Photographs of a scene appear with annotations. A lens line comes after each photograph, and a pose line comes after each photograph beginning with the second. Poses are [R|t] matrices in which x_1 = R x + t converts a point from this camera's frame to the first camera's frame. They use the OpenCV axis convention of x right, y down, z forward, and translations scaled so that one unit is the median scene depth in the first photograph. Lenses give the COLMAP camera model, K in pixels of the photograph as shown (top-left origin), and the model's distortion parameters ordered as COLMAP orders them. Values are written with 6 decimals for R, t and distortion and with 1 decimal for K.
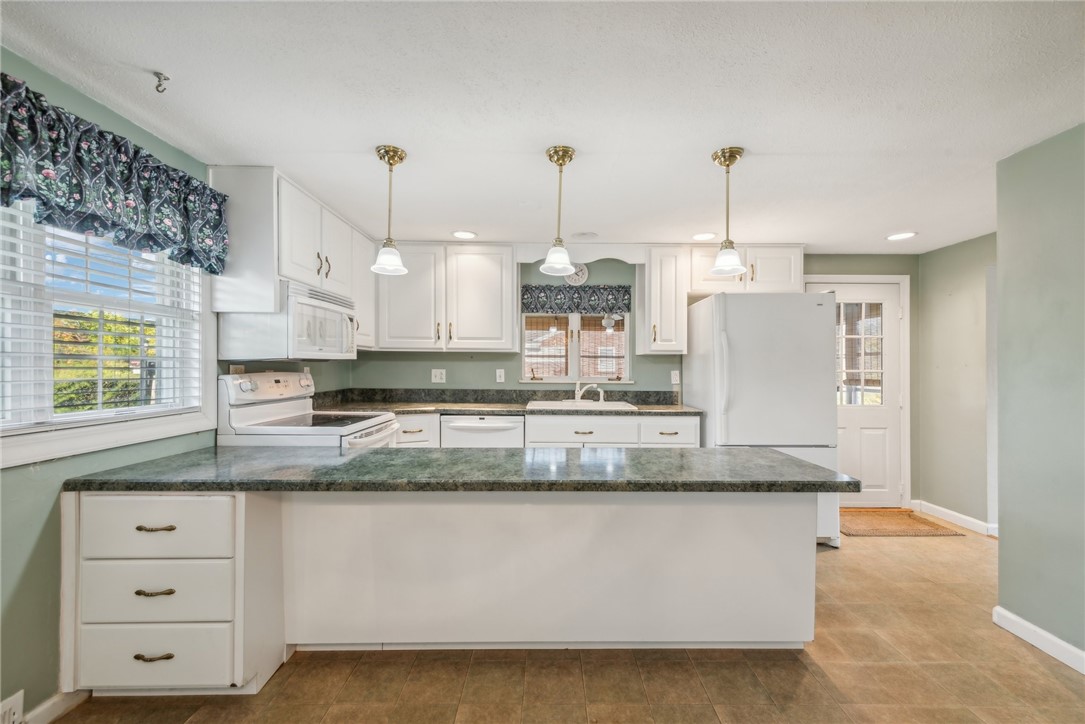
lens RADIAL K [[435.2, 0, 547.7], [0, 435.2, 364.2], [0, 0, 1]] dist [0.011155, -0.000416]
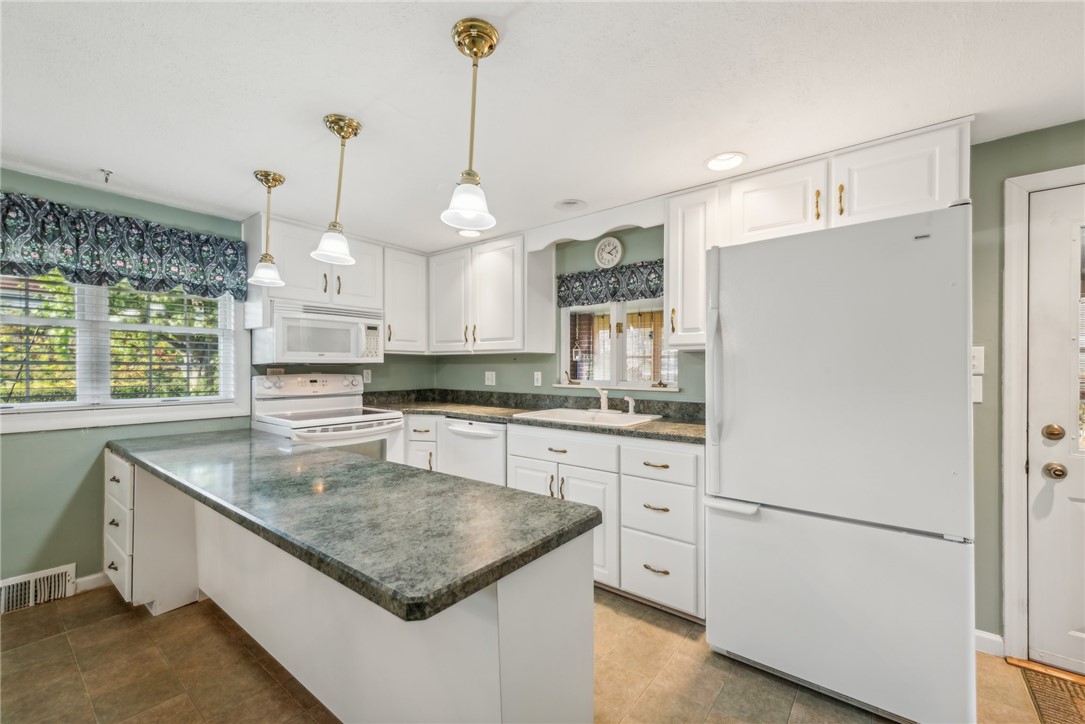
lens RADIAL K [[438.9, 0, 572.5], [0, 438.9, 368.8], [0, 0, 1]] dist [0.009855, -0.000324]
pose [[0.791022, -0.002871, -0.611780, 0.593470], [0.006267, 0.999975, 0.003411, 0.003367], [0.611755, -0.006532, 0.791020, 0.368602]]
